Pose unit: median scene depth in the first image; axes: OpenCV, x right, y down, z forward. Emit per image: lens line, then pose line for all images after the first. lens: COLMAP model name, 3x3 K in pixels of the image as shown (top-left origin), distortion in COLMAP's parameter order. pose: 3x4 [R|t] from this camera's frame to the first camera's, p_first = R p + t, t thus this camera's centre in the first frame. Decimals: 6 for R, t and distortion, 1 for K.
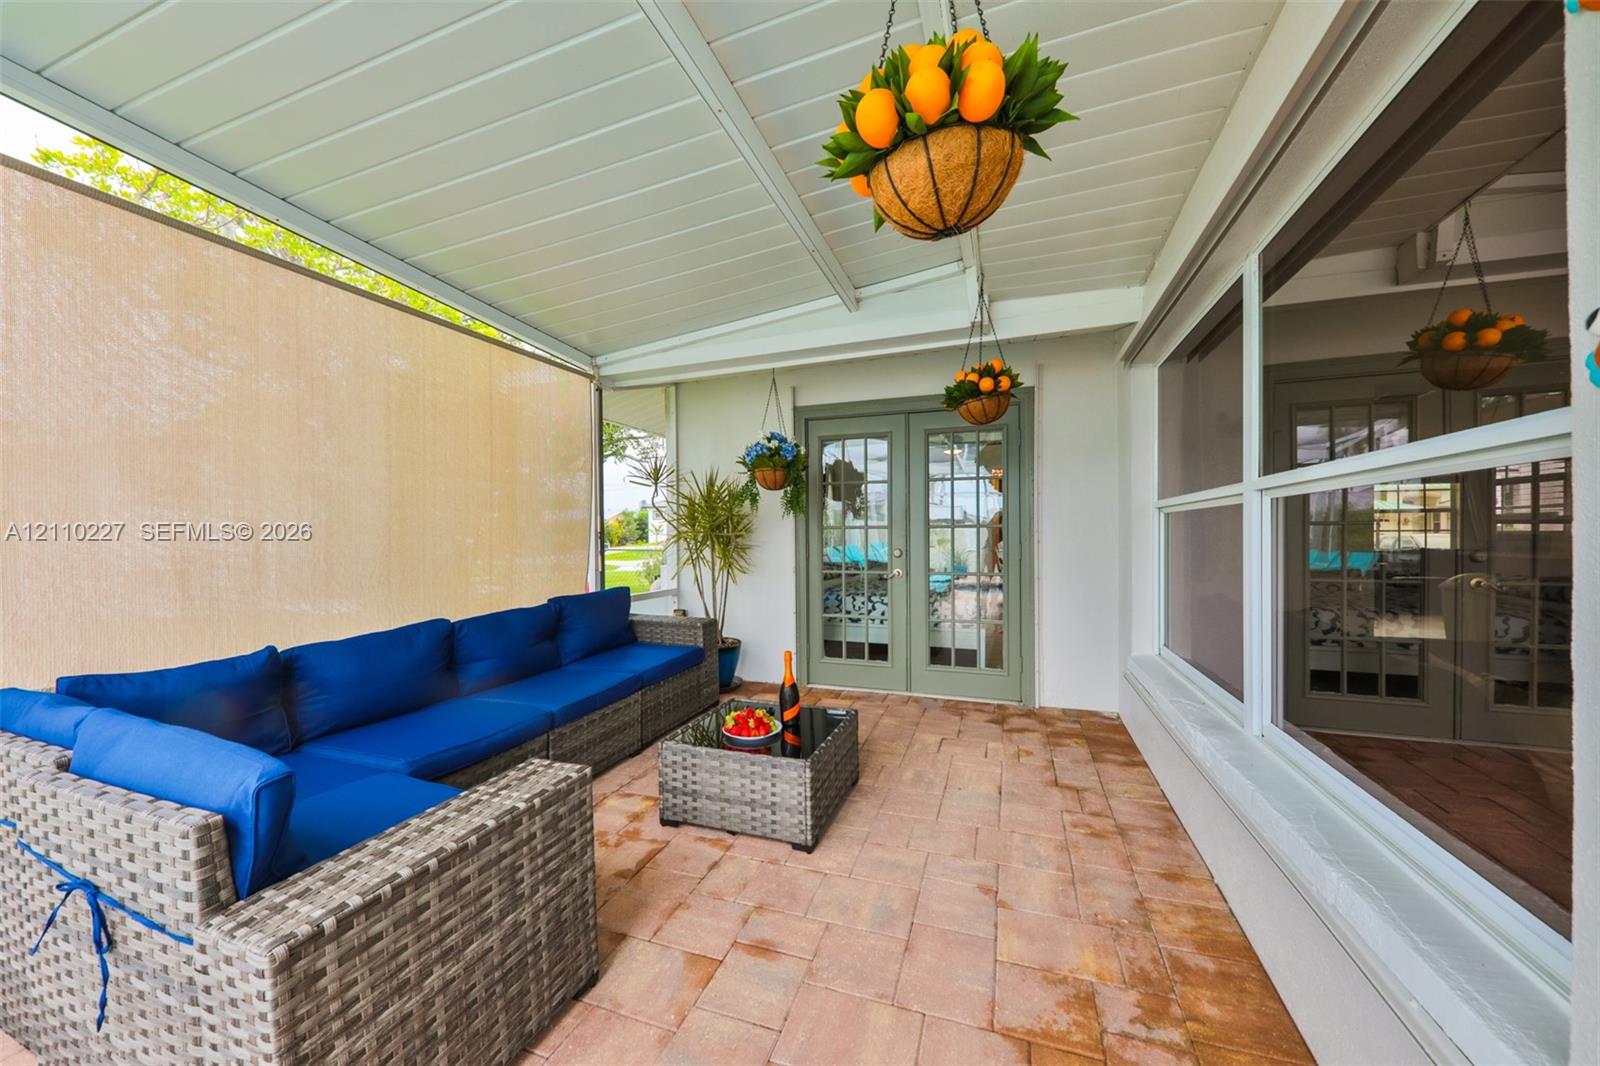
lens RADIAL K [[584.0, 0, 797.2], [0, 584.0, 538.5], [0, 0, 1]] dist [0.015037, -0.007478]
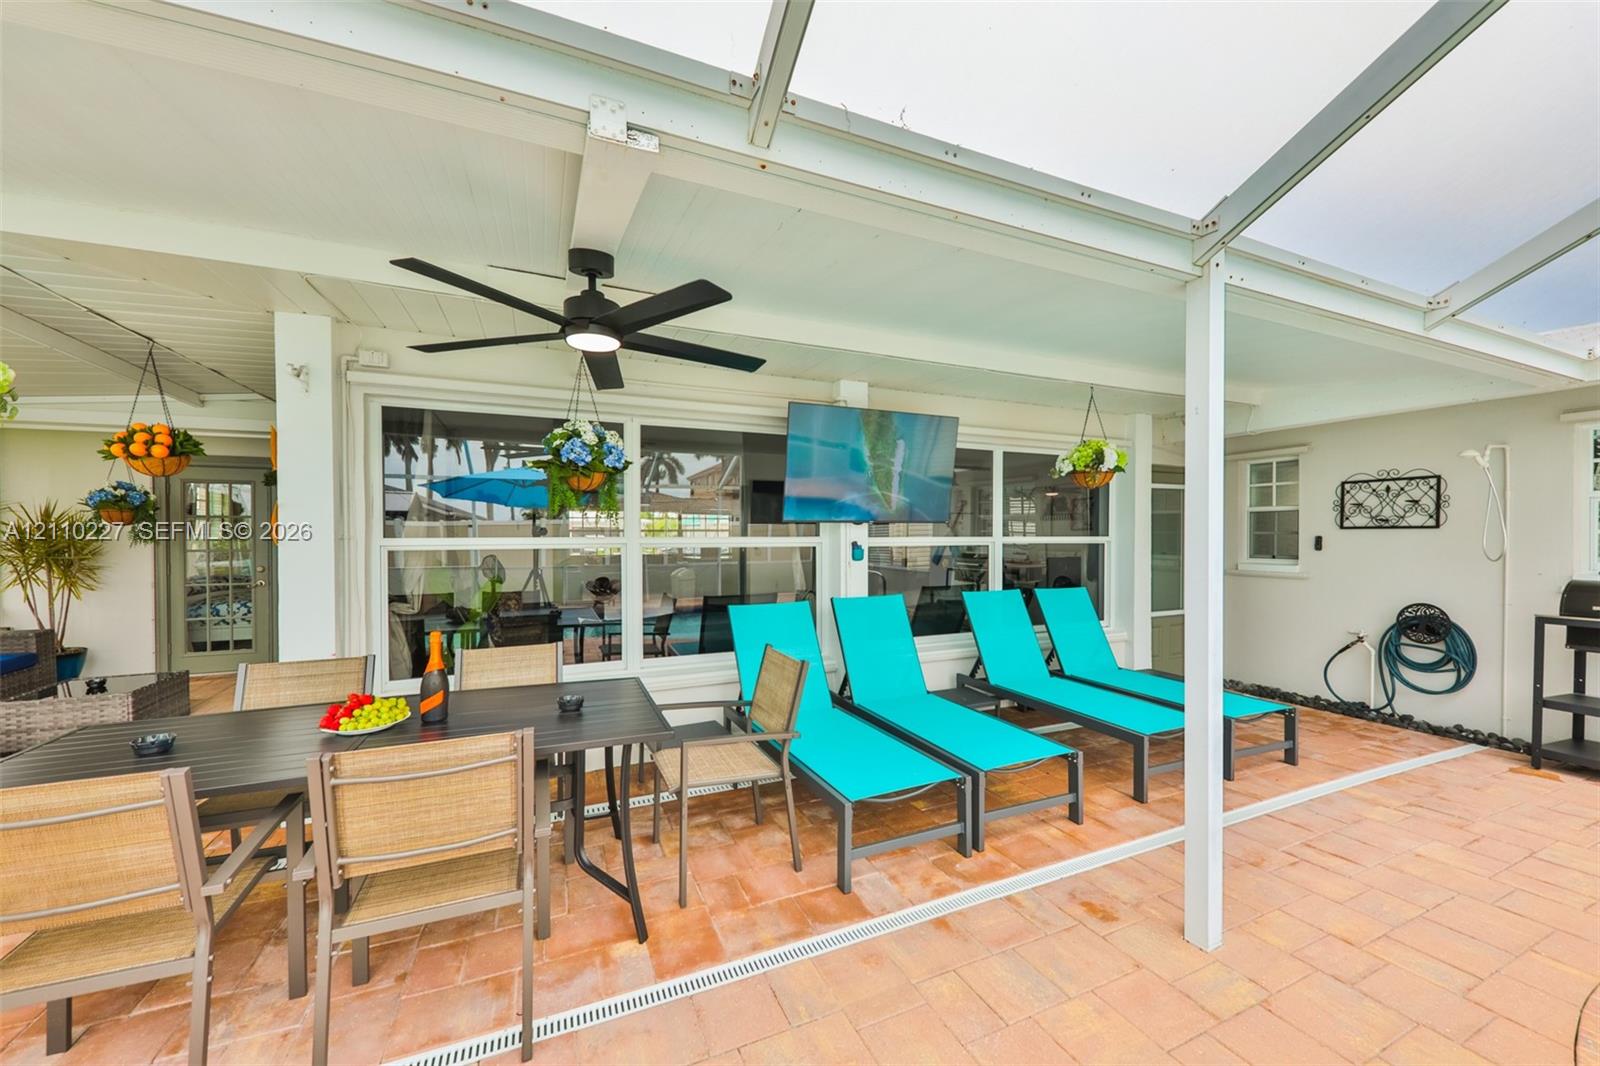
lens RADIAL K [[584.0, 0, 797.2], [0, 584.0, 538.5], [0, 0, 1]] dist [0.015037, -0.007478]
pose [[0.728792, 0.000112, 0.684736, 0.140625], [0.000094, 1.000000, -0.000264, -0.046237], [-0.684736, 0.000257, 0.728792, -0.867916]]
